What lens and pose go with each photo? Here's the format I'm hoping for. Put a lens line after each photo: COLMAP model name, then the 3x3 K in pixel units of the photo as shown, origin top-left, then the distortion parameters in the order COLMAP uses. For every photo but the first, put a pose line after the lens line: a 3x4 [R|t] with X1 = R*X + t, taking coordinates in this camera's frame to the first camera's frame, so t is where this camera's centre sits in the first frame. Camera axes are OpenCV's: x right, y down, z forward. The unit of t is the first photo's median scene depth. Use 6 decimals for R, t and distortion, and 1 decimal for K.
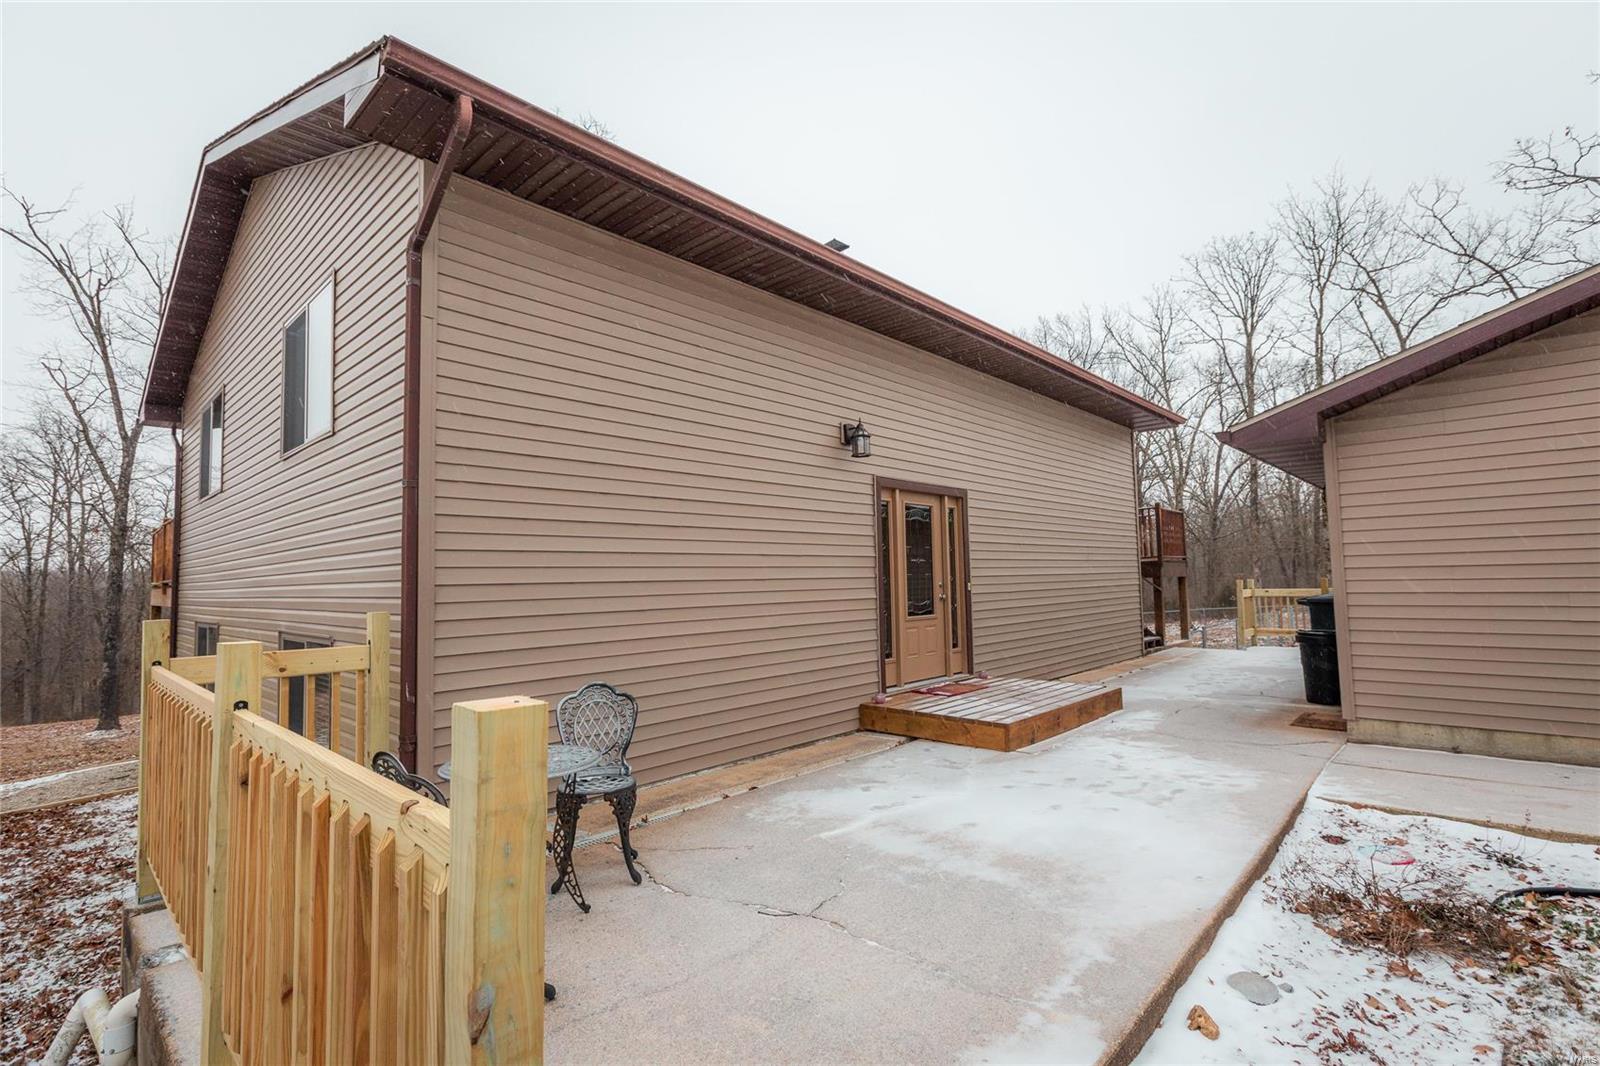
lens RADIAL K [[729.9, 0, 804.7], [0, 729.9, 536.3], [0, 0, 1]] dist [0.008491, 0.000552]
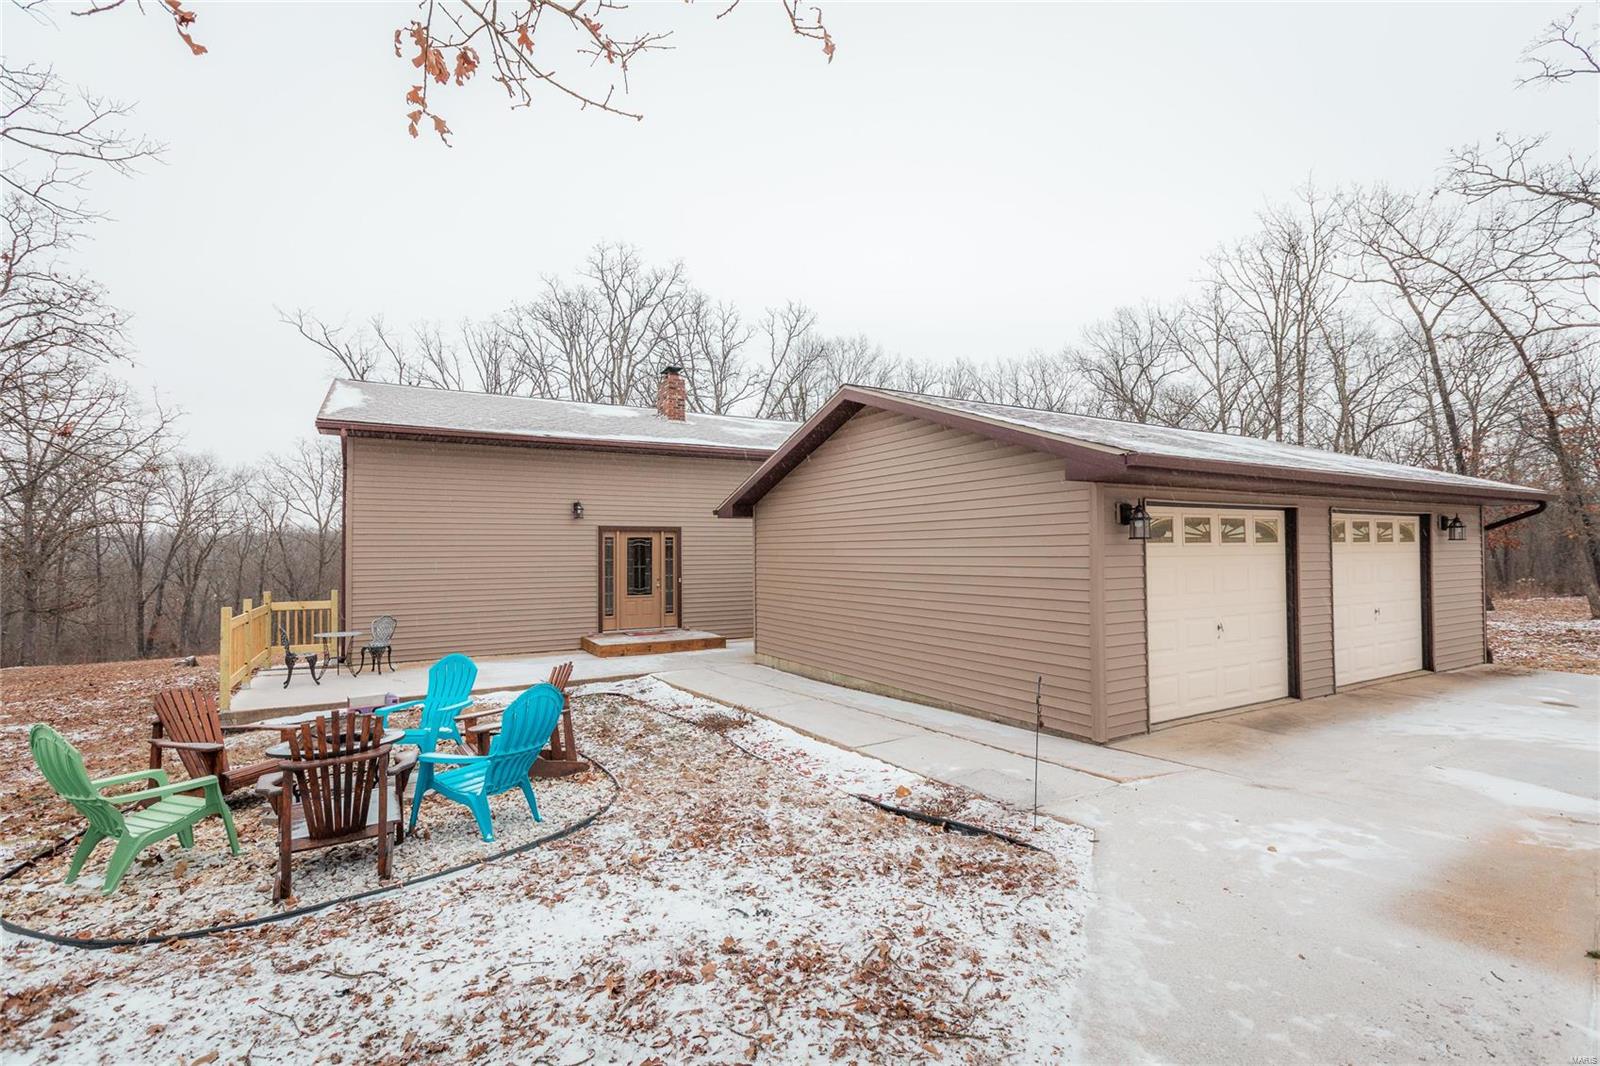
lens RADIAL K [[729.9, 0, 796.3], [0, 729.9, 534.2], [0, 0, 1]] dist [0.008491, 0.000552]
pose [[0.956341, 0.010438, -0.292067, 1.052405], [0.001138, 0.999221, 0.039437, -0.119252], [0.292251, -0.038047, 0.955585, -0.661384]]
